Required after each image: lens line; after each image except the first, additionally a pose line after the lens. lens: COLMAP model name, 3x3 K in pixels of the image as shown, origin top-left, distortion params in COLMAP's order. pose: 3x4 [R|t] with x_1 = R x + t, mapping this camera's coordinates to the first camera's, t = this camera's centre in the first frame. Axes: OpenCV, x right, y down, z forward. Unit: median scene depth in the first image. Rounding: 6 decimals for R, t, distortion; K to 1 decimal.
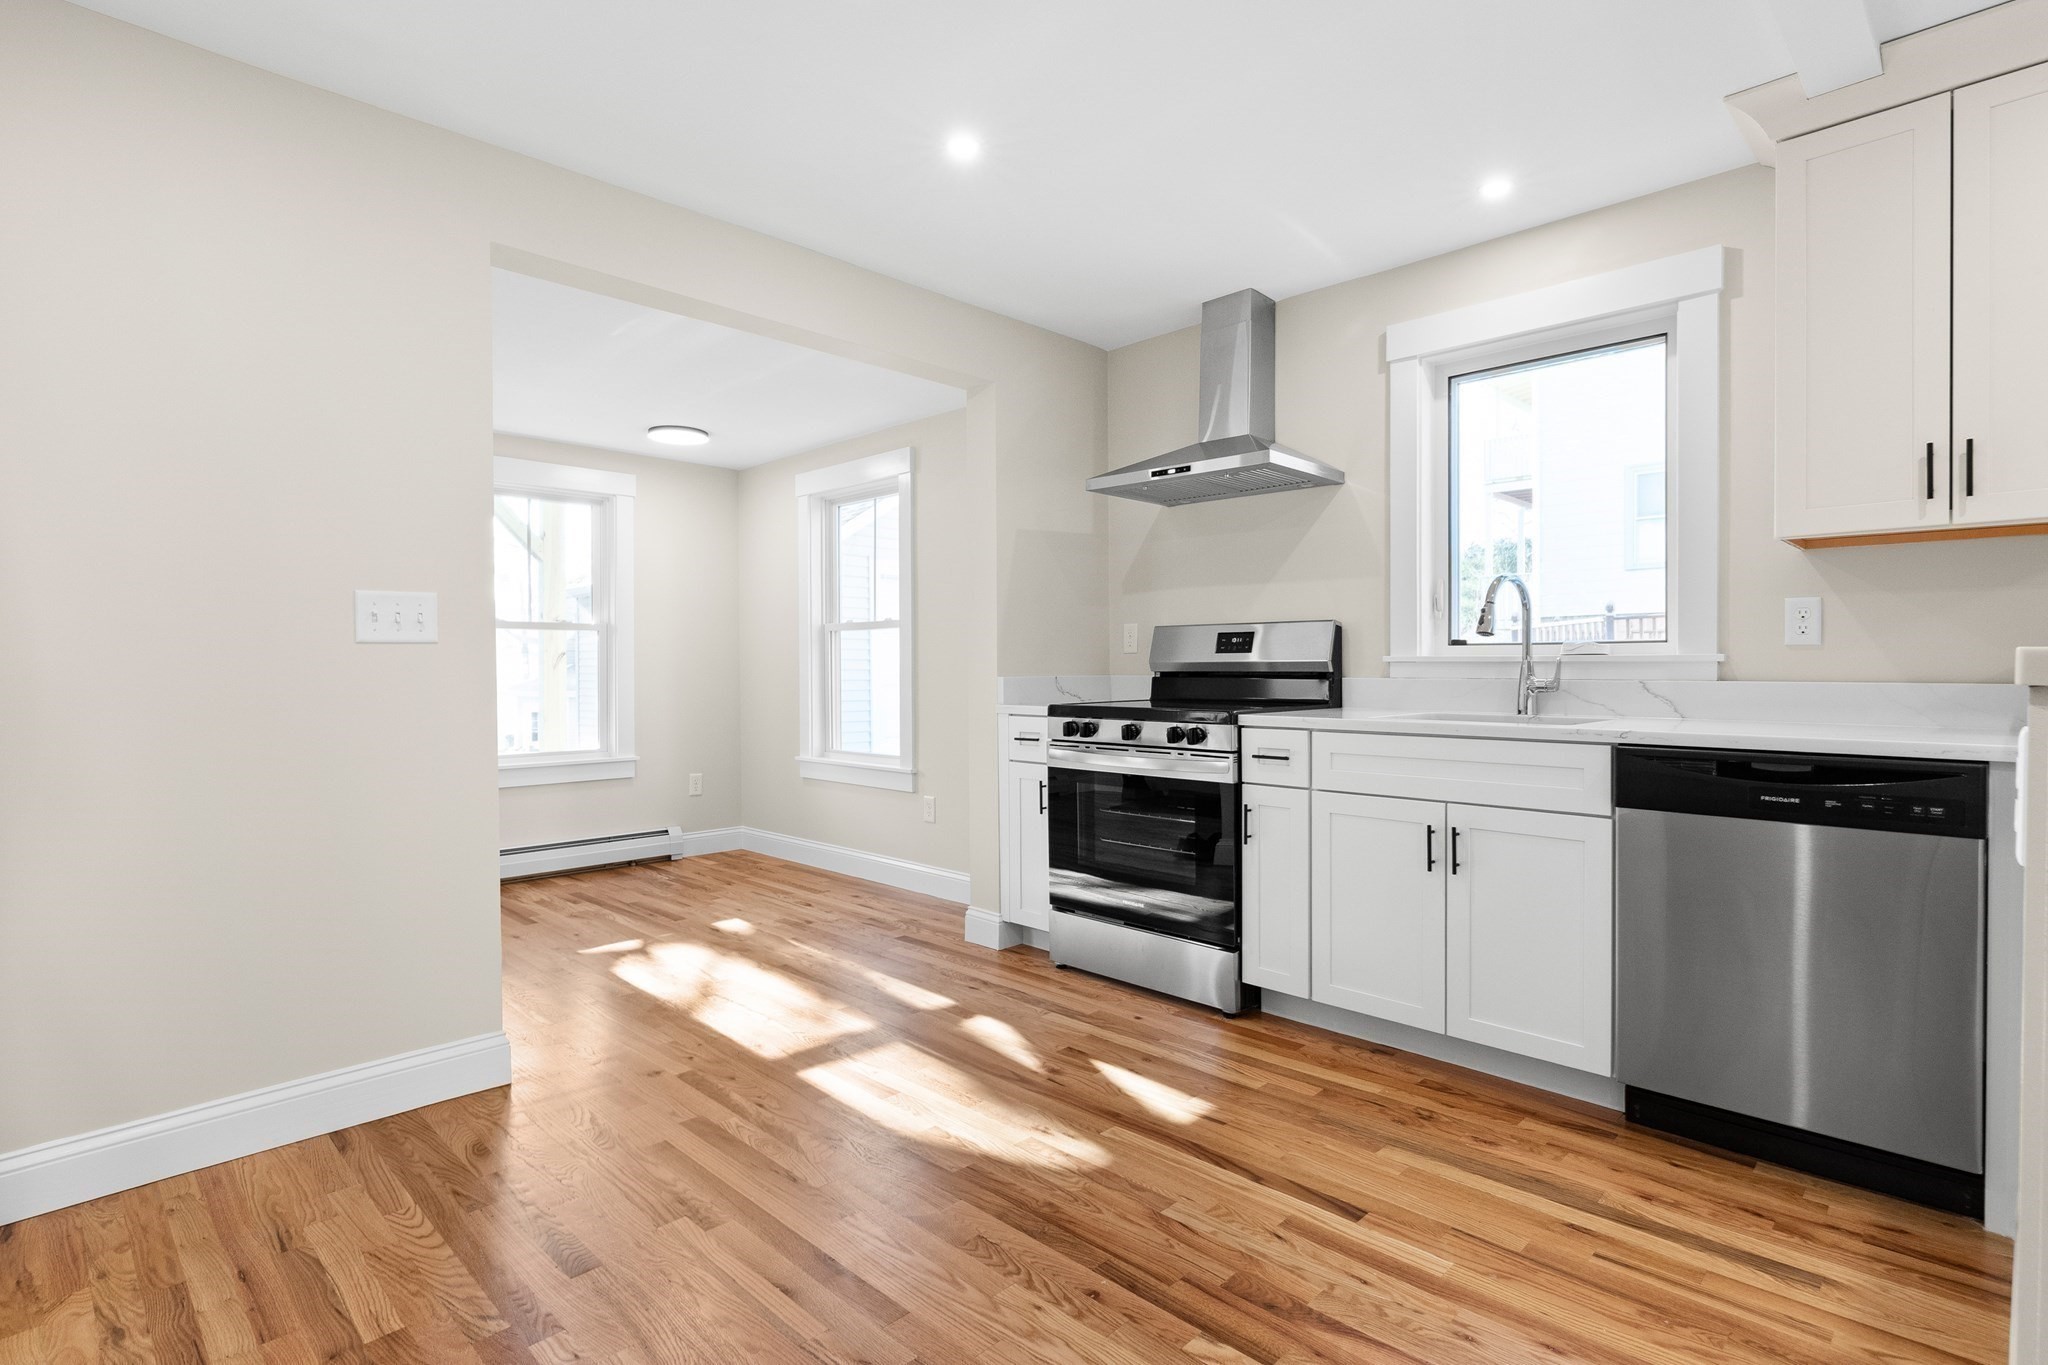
lens RADIAL K [[1017.6, 0, 1025.3], [0, 1017.6, 678.7], [0, 0, 1]] dist [0.020041, 0.001120]
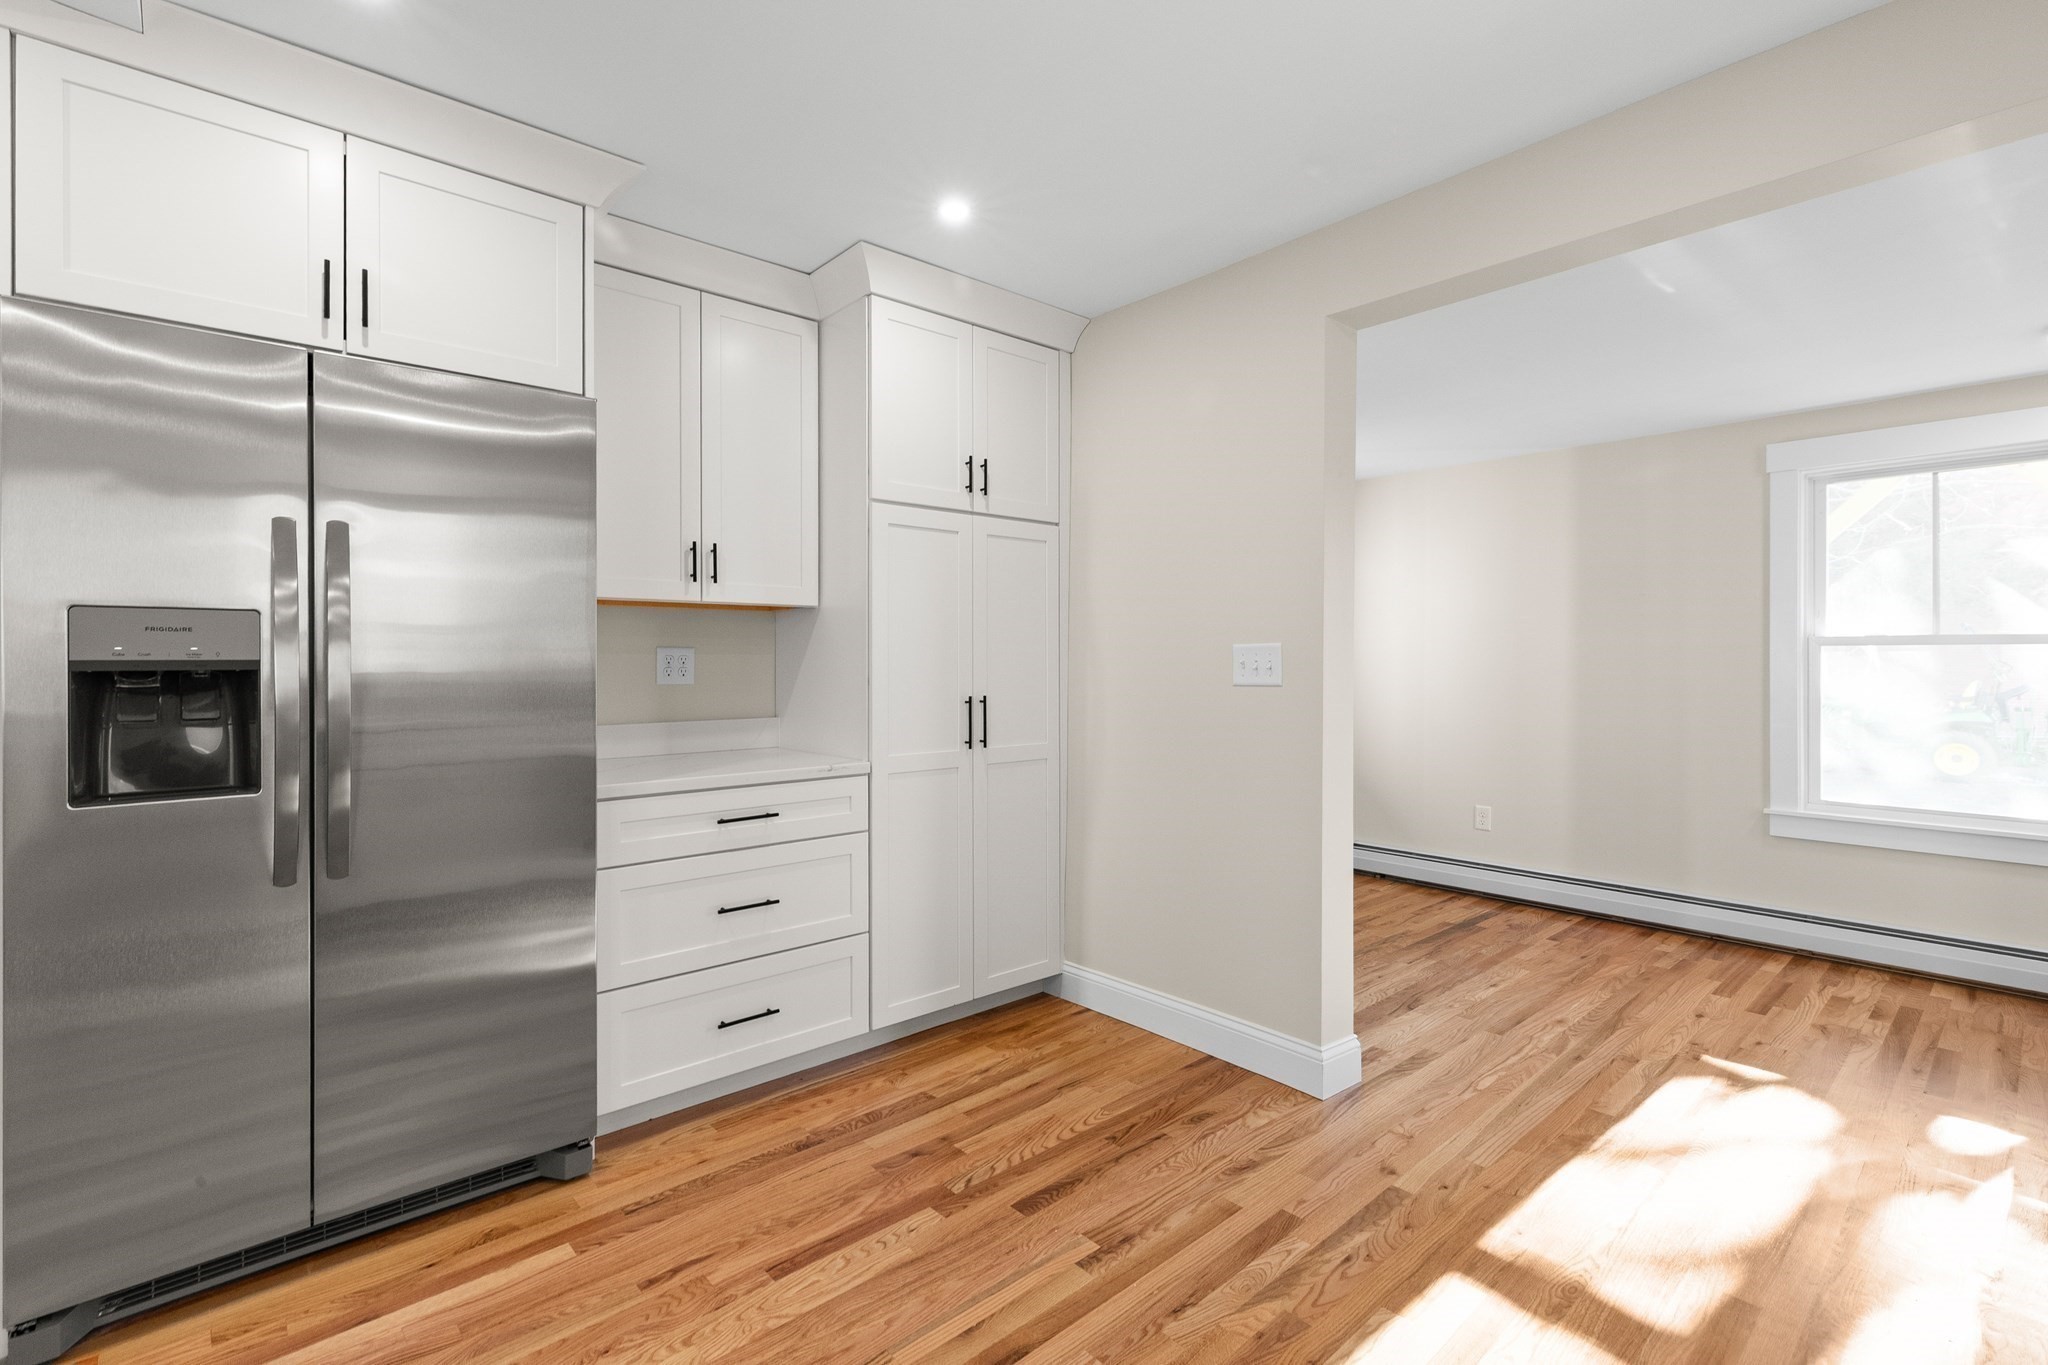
lens RADIAL K [[929.2, 0, 1025.7], [0, 929.2, 660.9], [0, 0, 1]] dist [0.004622, -0.000501]
pose [[-0.050557, 0.002861, -0.998717, 0.401255], [-0.013433, 0.999903, 0.003545, -0.050923], [0.998631, 0.013594, -0.050514, 0.618549]]
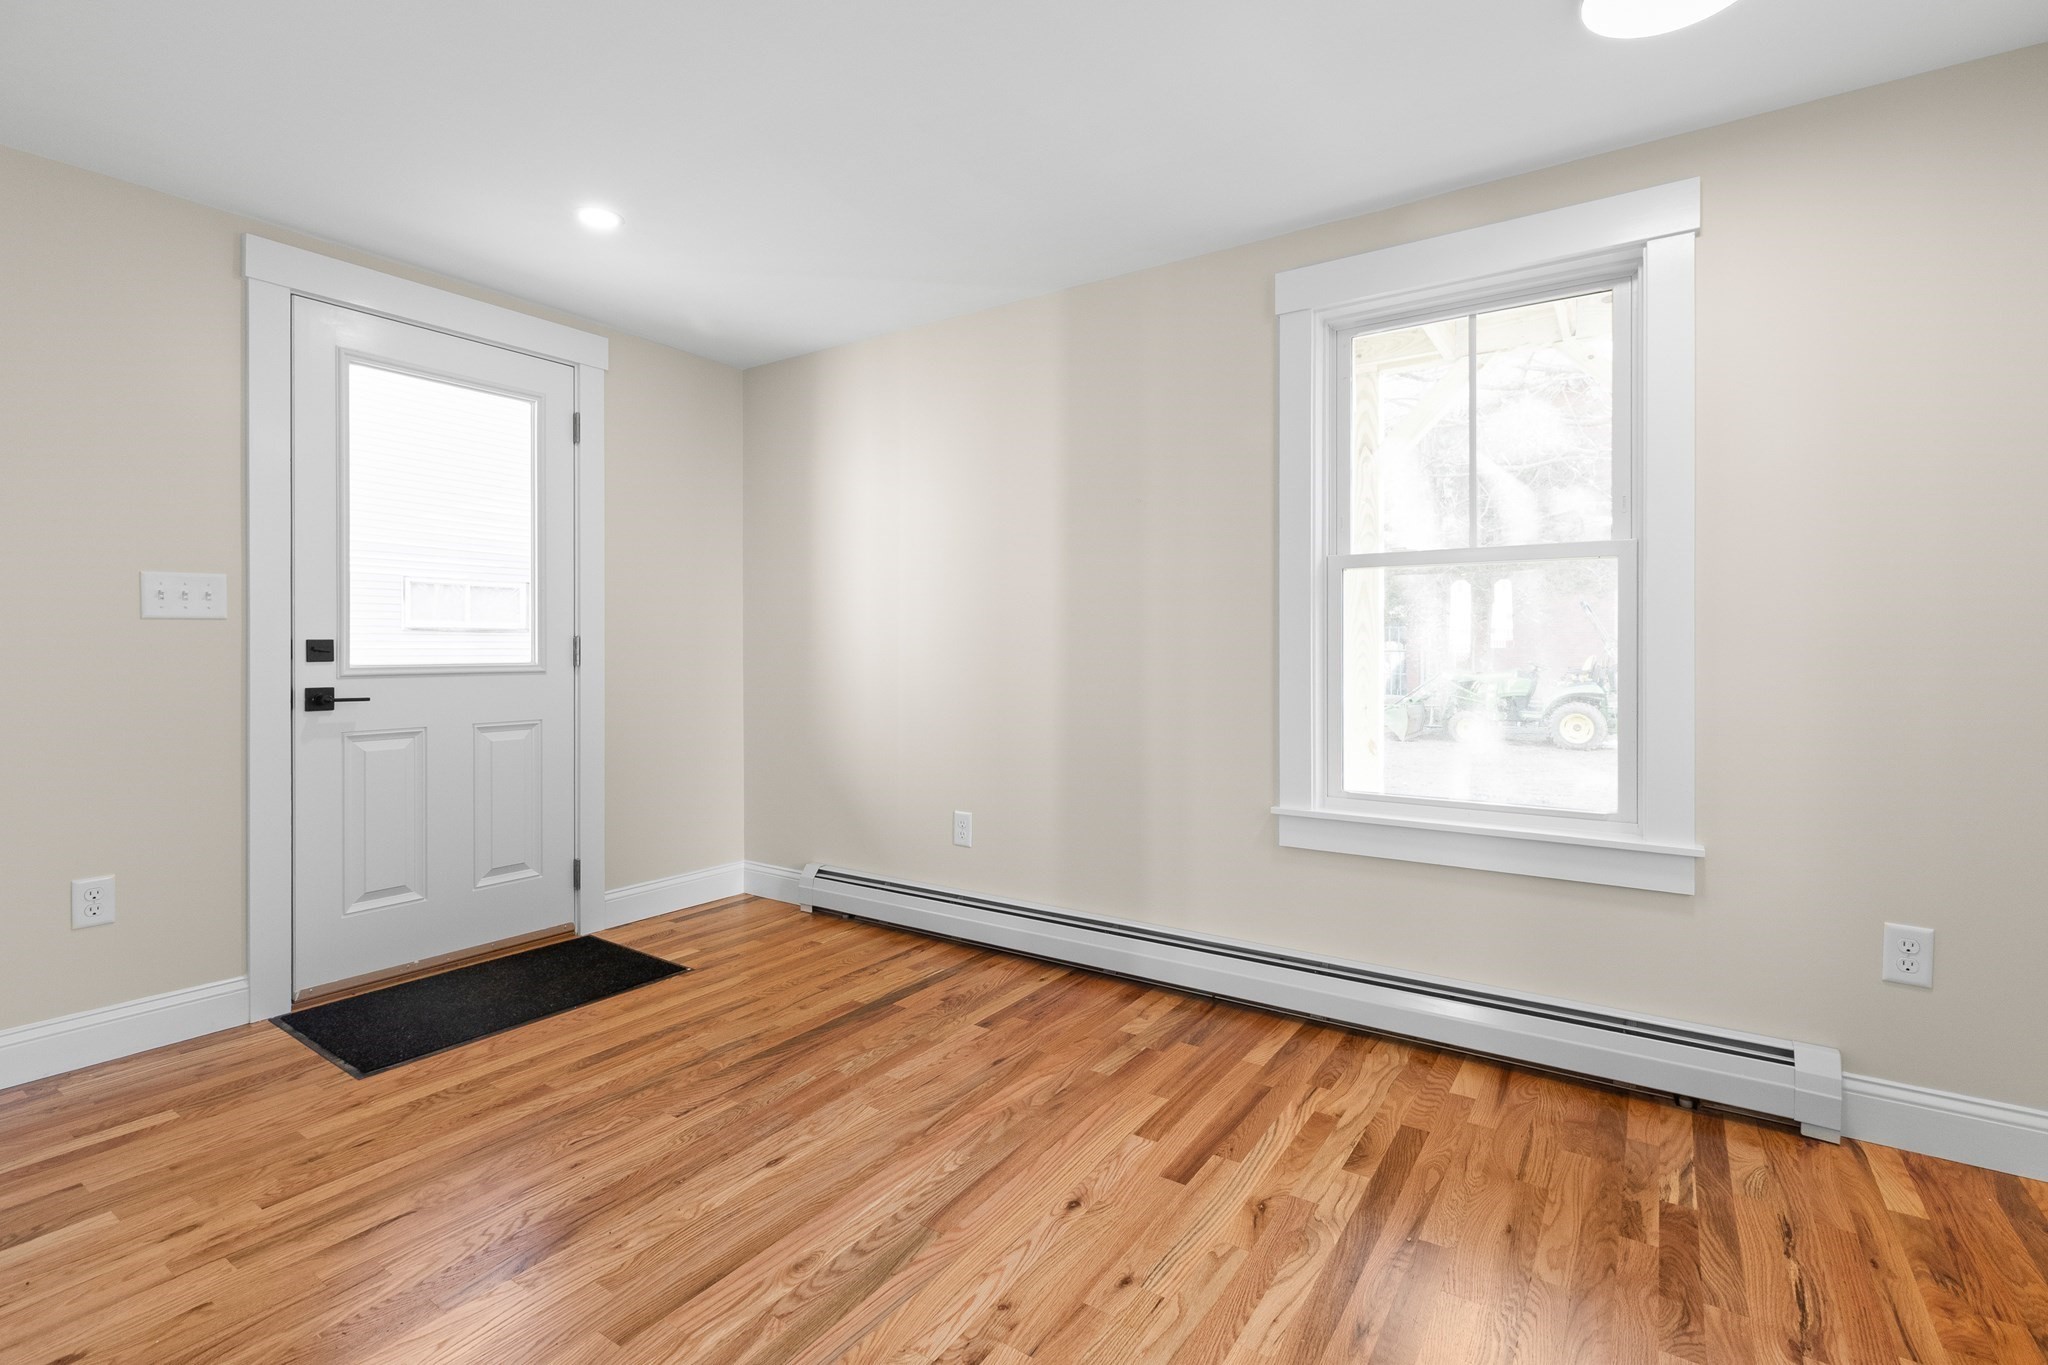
lens RADIAL K [[929.2, 0, 1045.2], [0, 929.2, 653.0], [0, 0, 1]] dist [0.004622, -0.000501]
pose [[0.201221, 0.007752, -0.979515, -0.109022], [-0.012228, 0.999911, 0.005401, -0.004420], [0.979470, 0.010891, 0.201297, 1.174583]]
